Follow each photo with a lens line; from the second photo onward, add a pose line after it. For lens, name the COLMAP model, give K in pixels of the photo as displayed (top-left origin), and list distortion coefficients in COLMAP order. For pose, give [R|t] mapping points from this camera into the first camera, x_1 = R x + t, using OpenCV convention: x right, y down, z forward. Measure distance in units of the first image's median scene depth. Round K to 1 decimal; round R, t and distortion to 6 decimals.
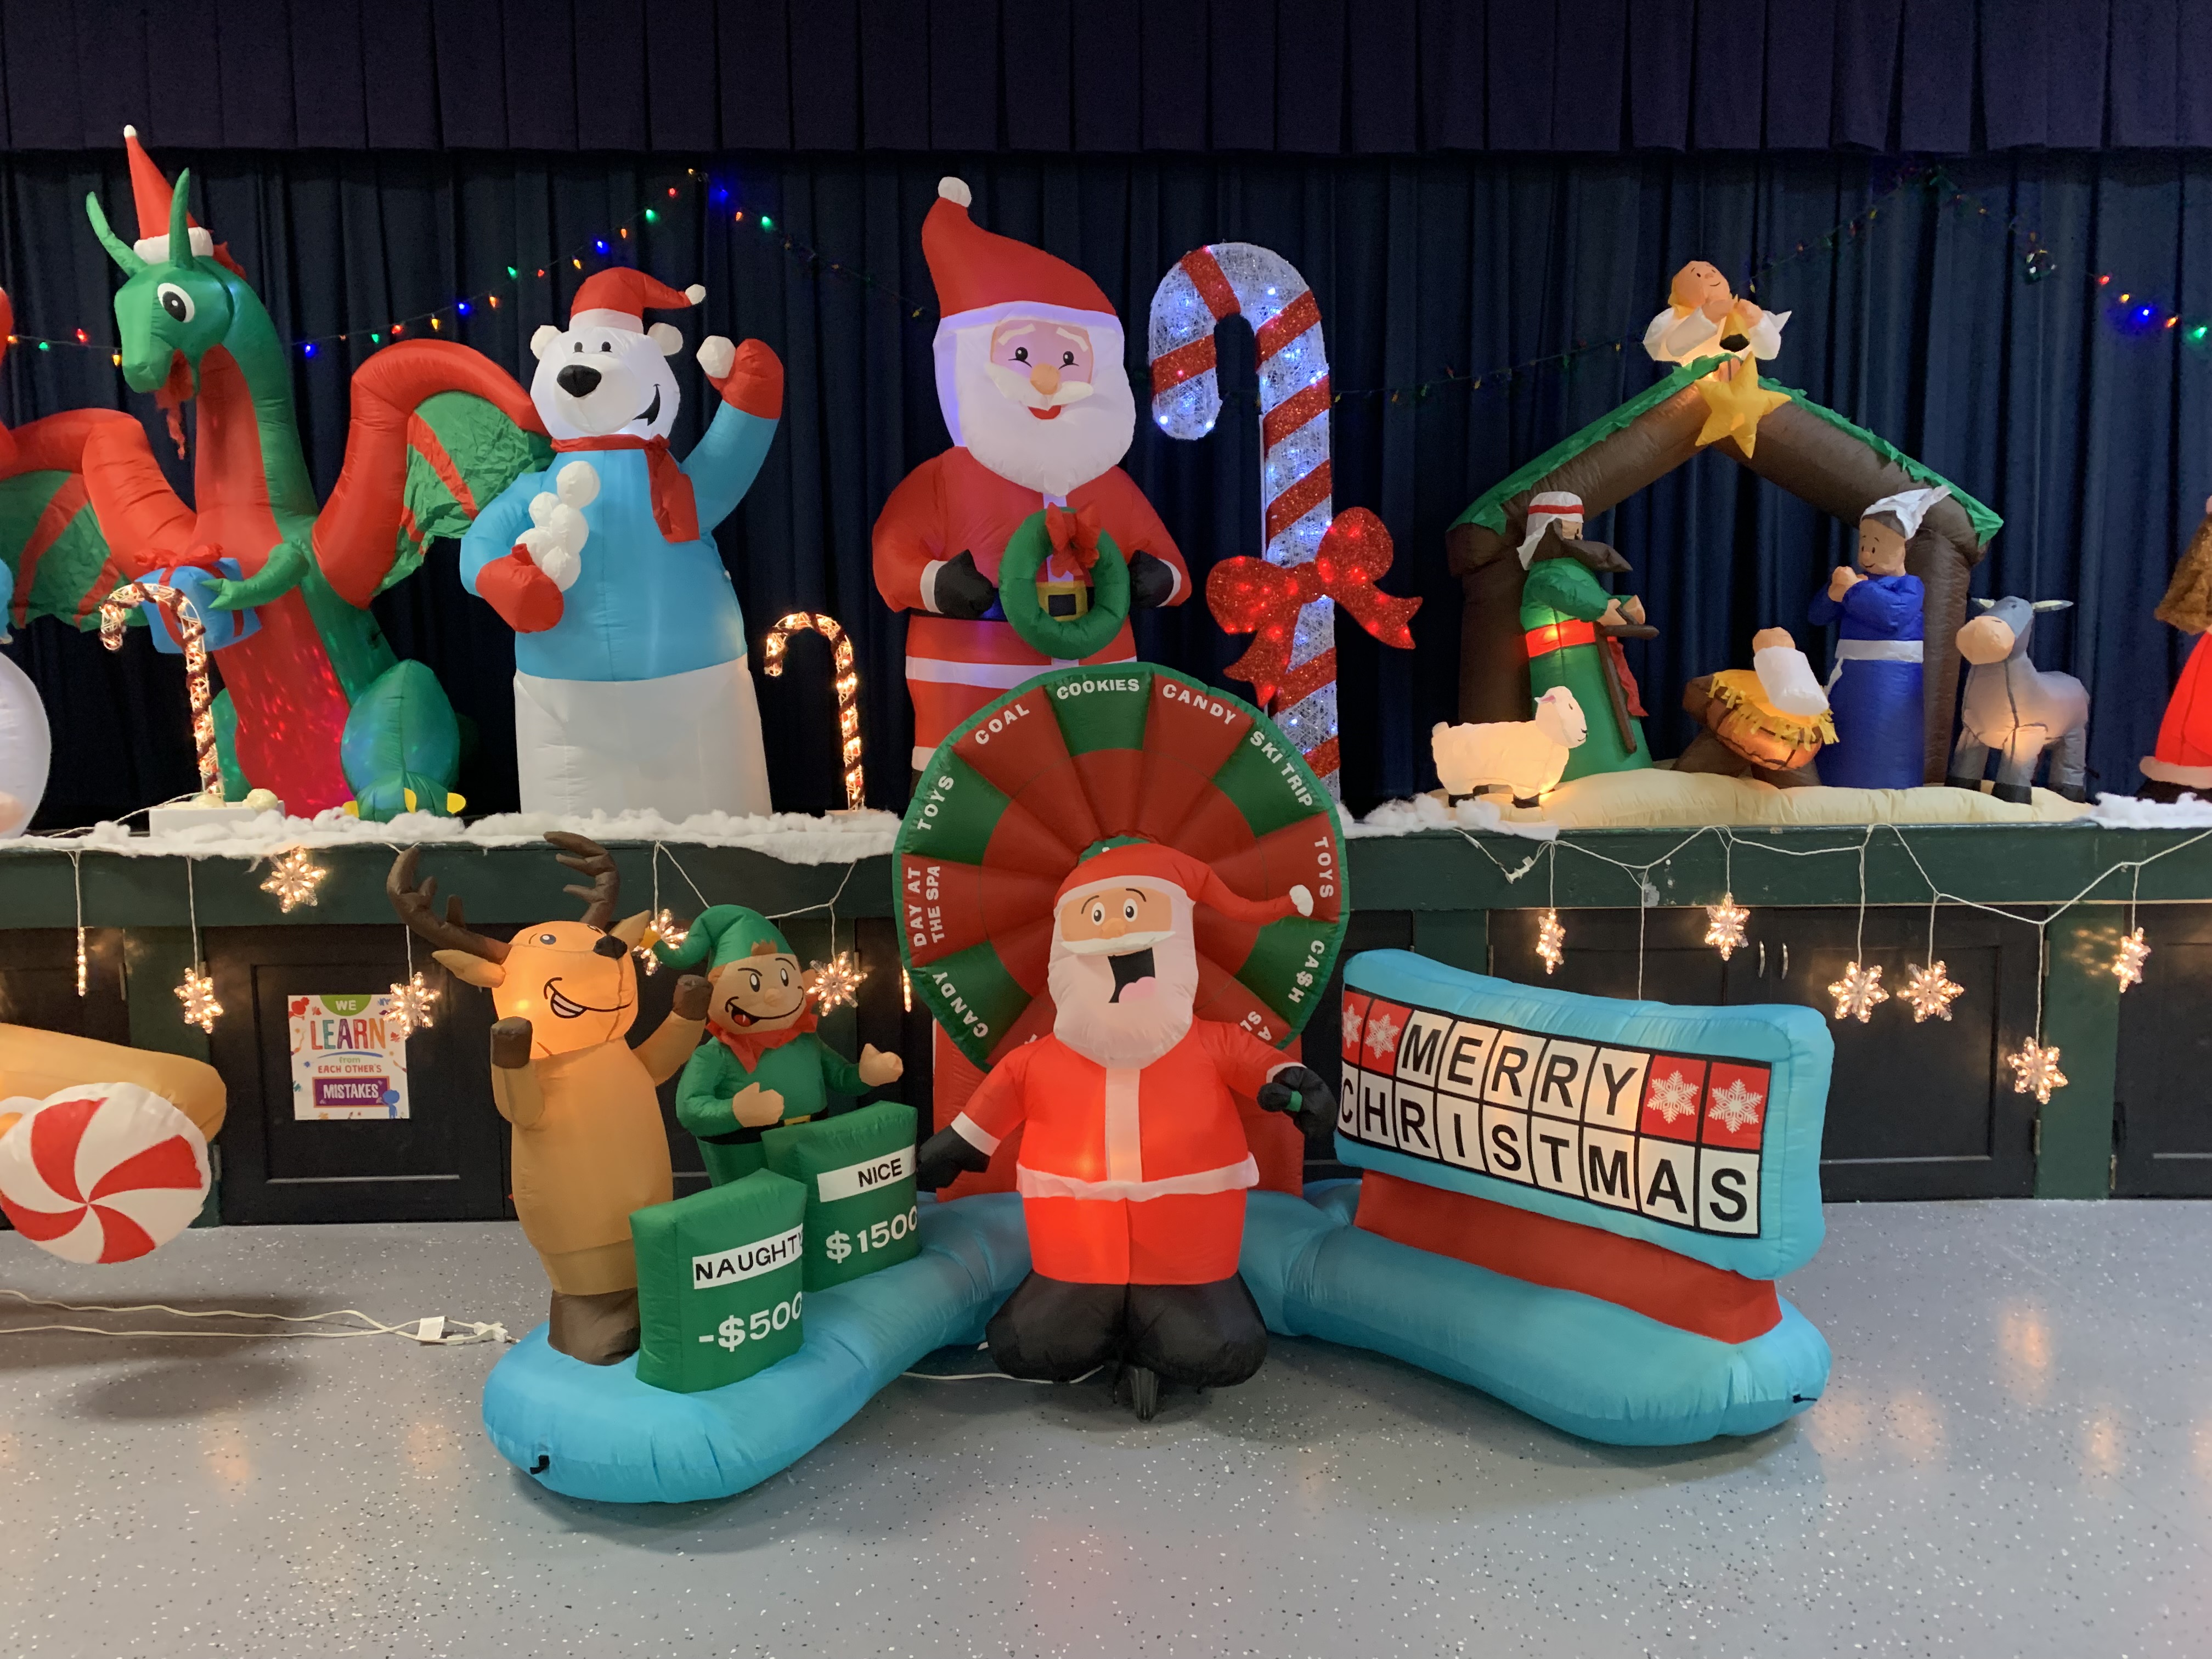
lens RADIAL K [[1703.5, 0, 1106.0], [0, 1703.5, 829.5], [0, 0, 1]] dist [0.006181, 0.000186]
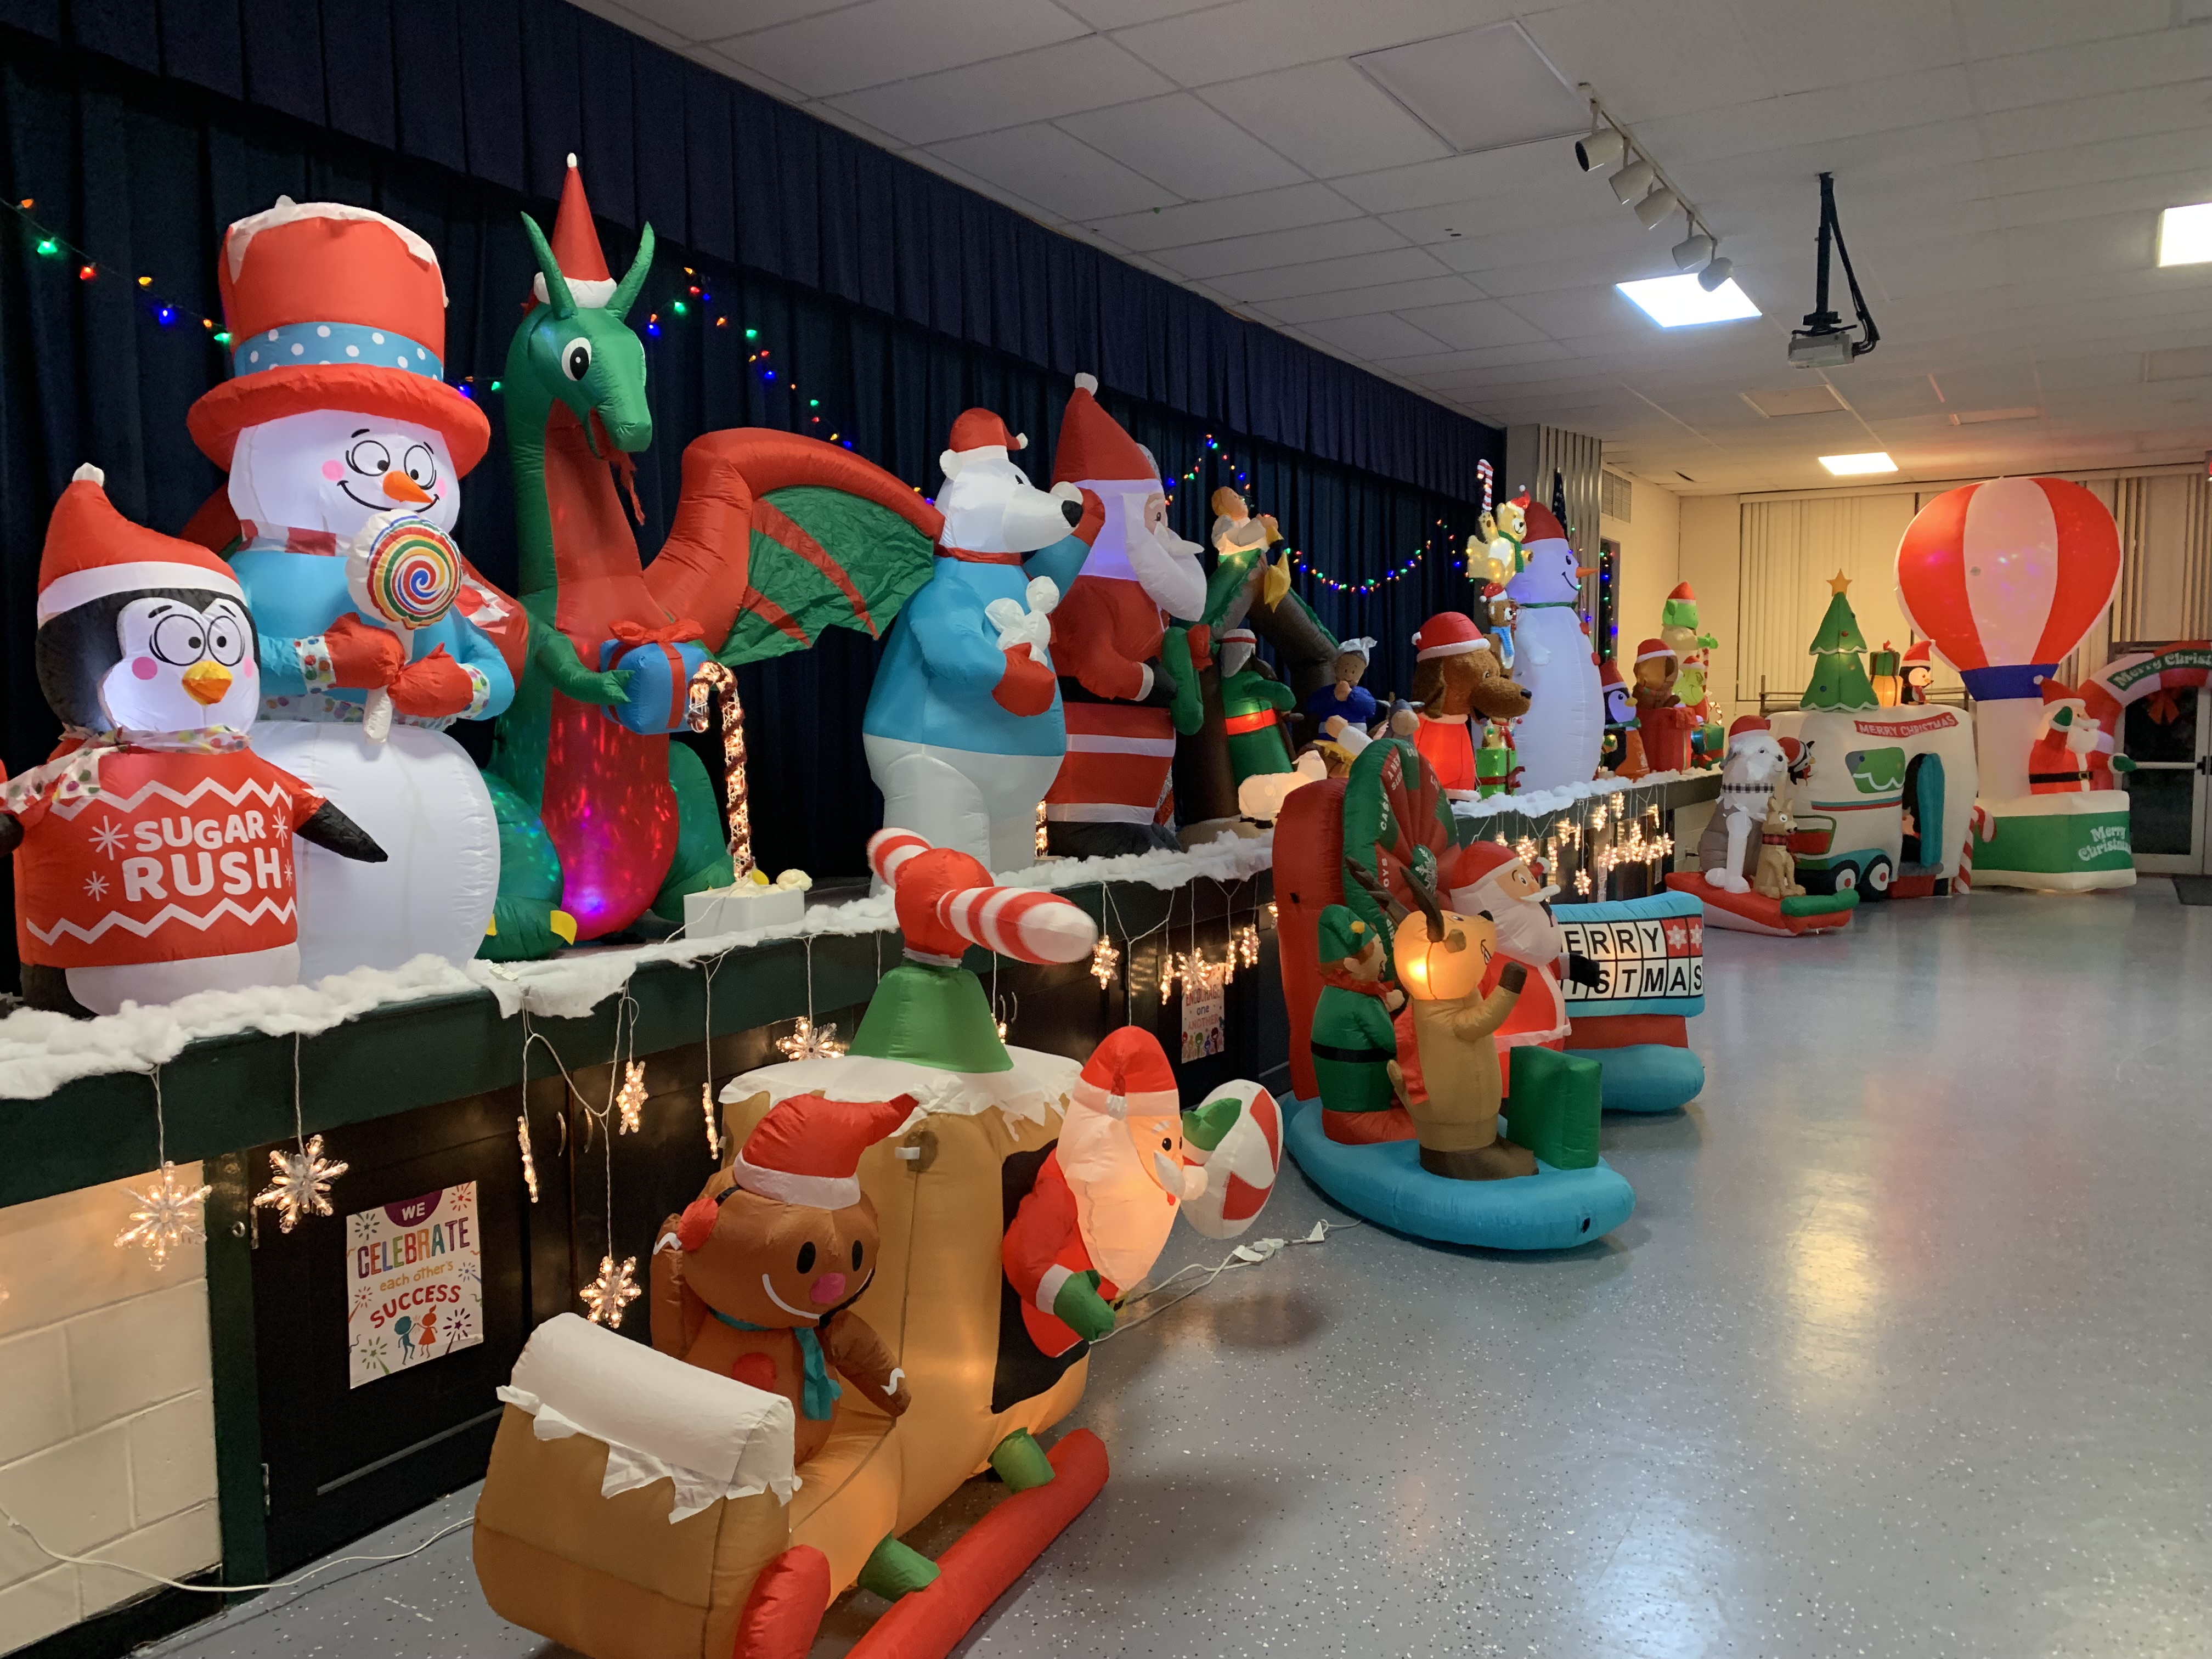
lens RADIAL K [[1703.5, 0, 1106.0], [0, 1703.5, 829.5], [0, 0, 1]] dist [0.006181, 0.000186]
pose [[0.528511, -0.054270, 0.847190, -1.201724], [0.090349, 0.995882, 0.007432, -0.036714], [-0.844105, 0.072615, 0.531238, 0.305813]]
